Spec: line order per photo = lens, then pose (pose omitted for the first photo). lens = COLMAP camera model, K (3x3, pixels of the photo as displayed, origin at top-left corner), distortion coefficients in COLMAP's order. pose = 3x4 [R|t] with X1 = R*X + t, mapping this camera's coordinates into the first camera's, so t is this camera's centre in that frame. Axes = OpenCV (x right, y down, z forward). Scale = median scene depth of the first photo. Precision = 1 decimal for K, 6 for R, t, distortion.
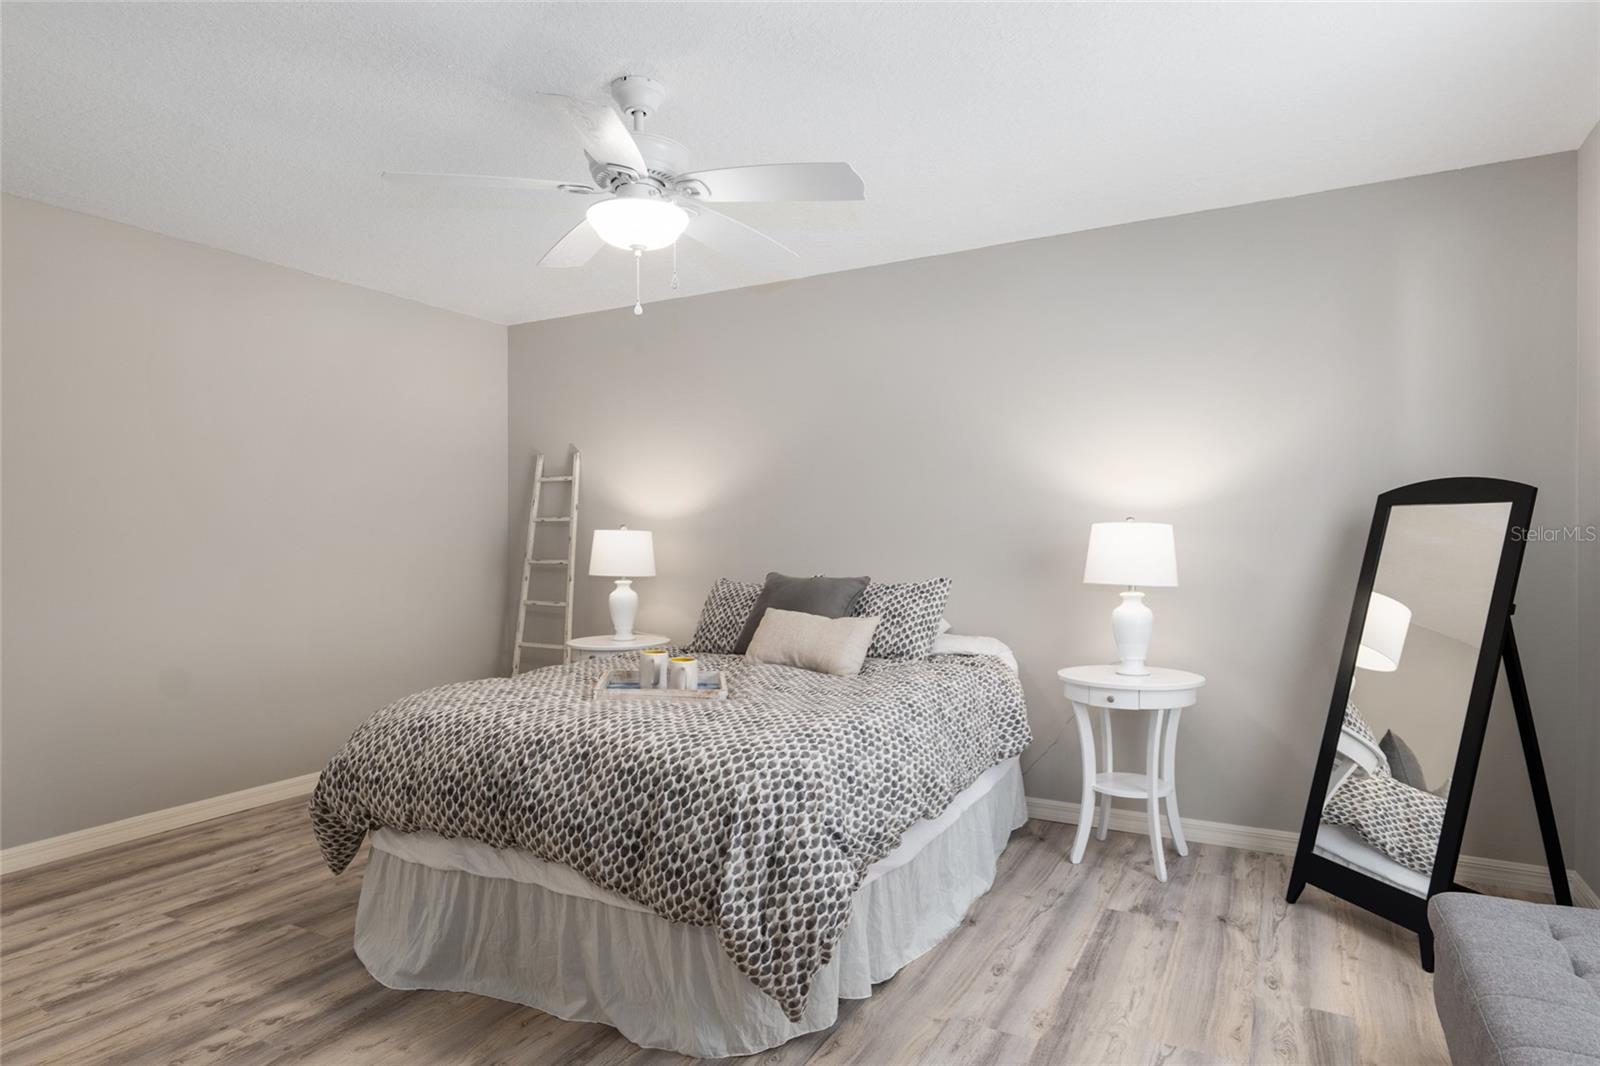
lens RADIAL K [[925.4, 0, 800.0], [0, 925.4, 533.0], [0, 0, 1]] dist [0.002994, 0.001214]
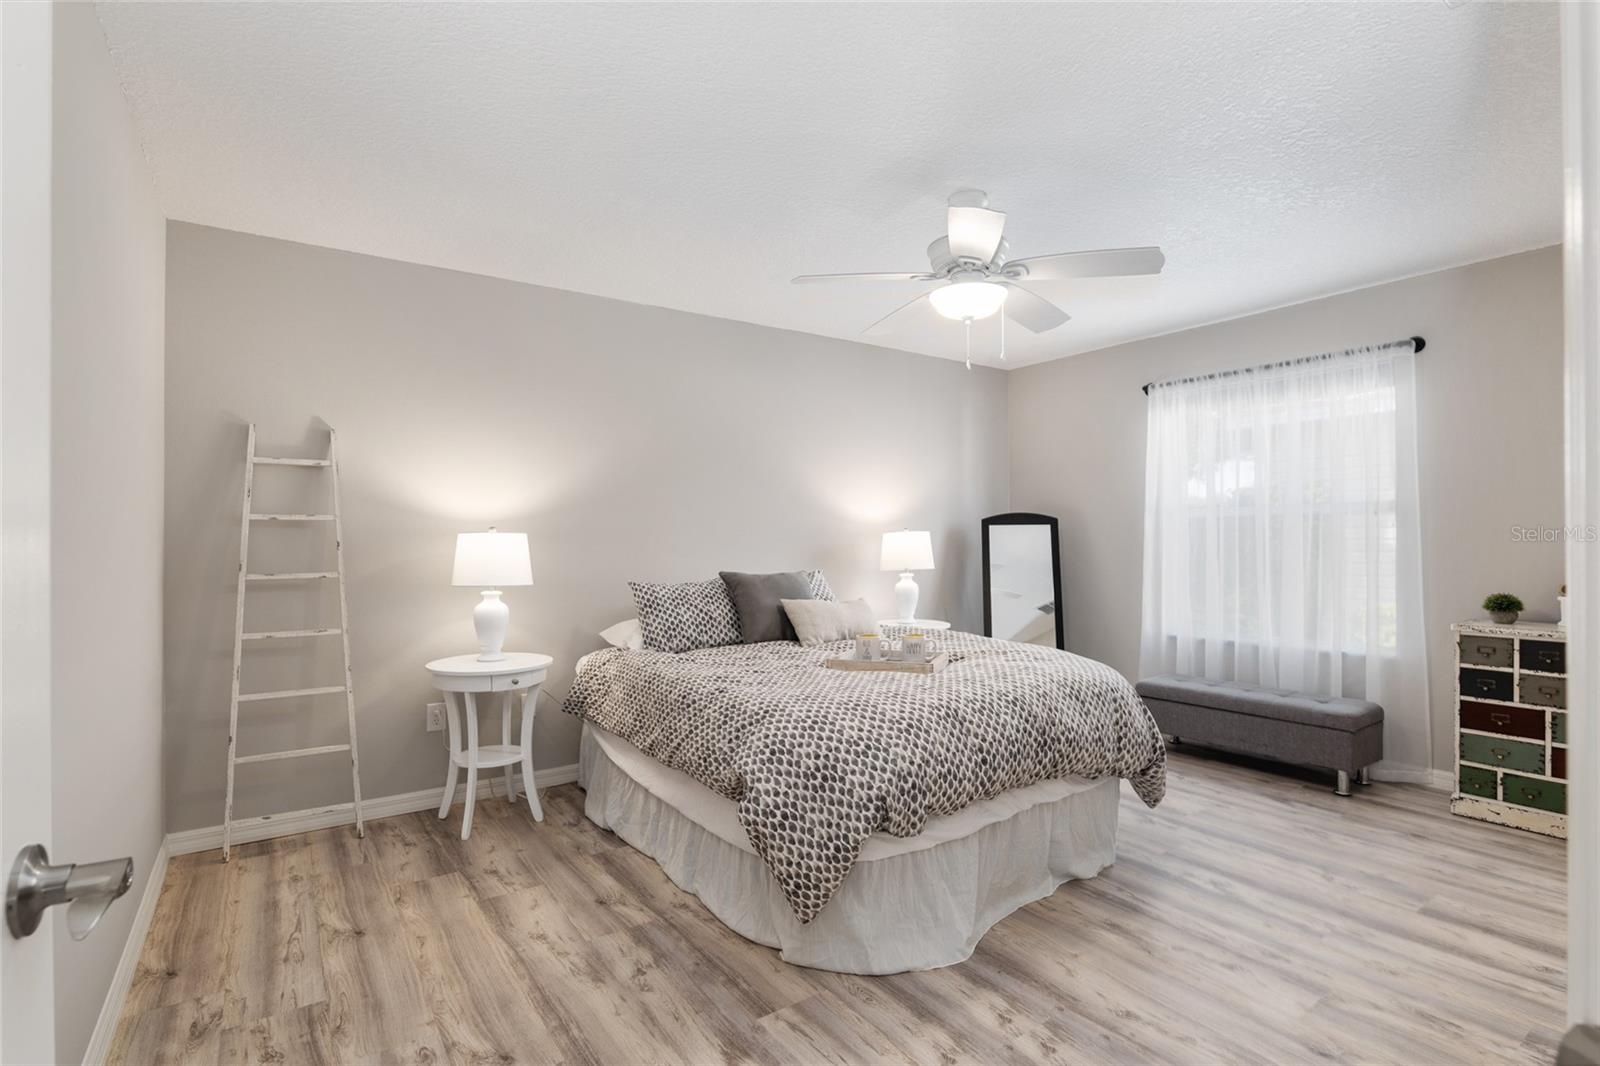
lens RADIAL K [[782.2, 0, 798.5], [0, 782.2, 558.1], [0, 0, 1]] dist [0.000013, 0.000024]
pose [[0.464765, -0.016185, 0.885286, -0.752095], [0.000354, 0.999836, 0.018094, 0.008019], [-0.885434, -0.008096, 0.464694, 0.431953]]
